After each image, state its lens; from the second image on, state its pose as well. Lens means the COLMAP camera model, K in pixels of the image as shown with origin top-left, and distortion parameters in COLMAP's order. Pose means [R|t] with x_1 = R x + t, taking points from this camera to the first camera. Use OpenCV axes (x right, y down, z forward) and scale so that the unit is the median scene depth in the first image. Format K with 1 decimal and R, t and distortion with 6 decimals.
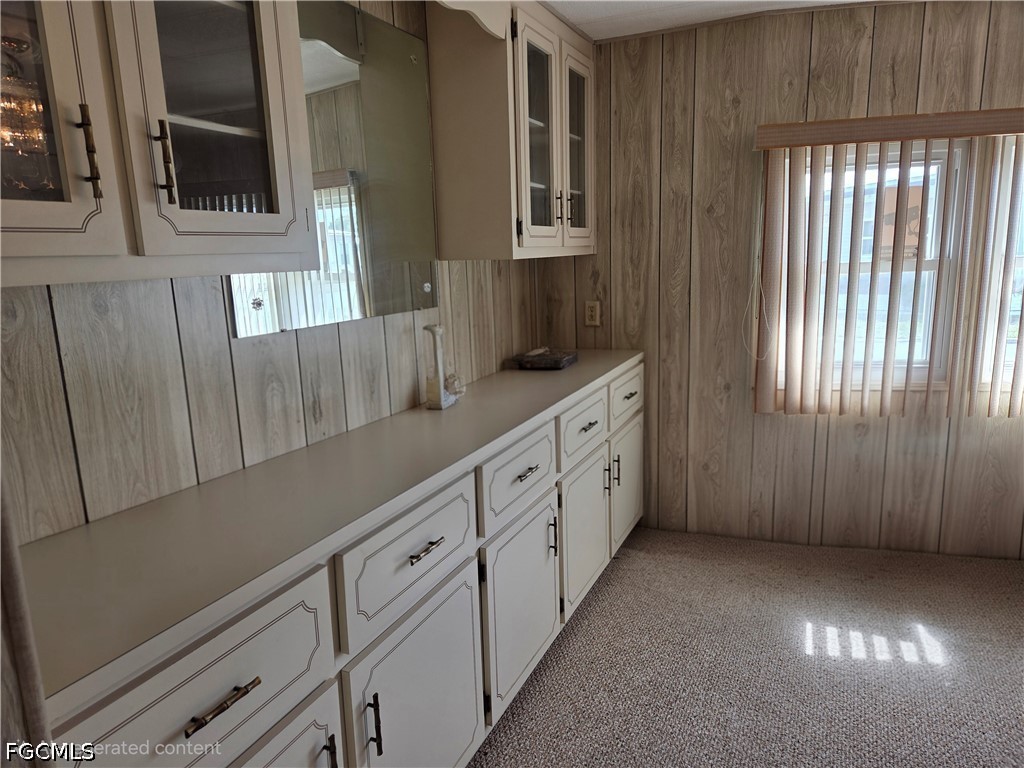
lens RADIAL K [[684.1, 0, 519.8], [0, 684.1, 385.8], [0, 0, 1]] dist [0.061582, -0.046410]
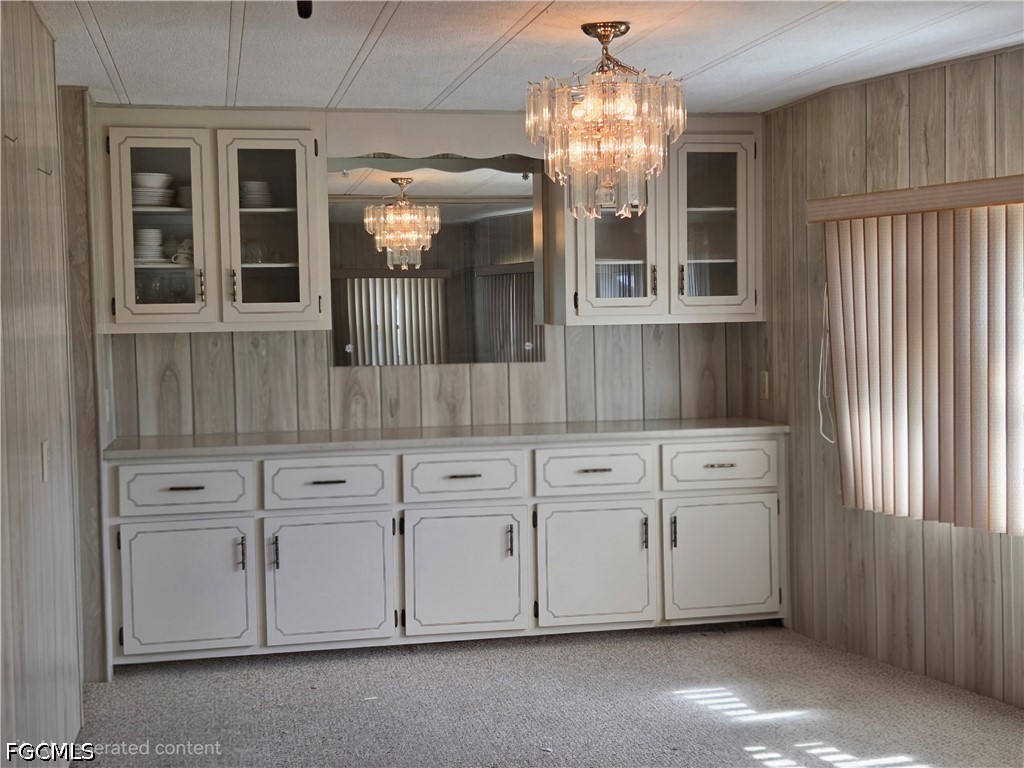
lens RADIAL K [[1391.8, 0, 509.1], [0, 1391.8, 378.2], [0, 0, 1]] dist [0.140757, 0.000000]
pose [[0.617102, 0.060160, -0.784580, 1.698399], [-0.155904, 0.986655, -0.046970, 0.035858], [0.771284, 0.151305, 0.618246, -0.537812]]
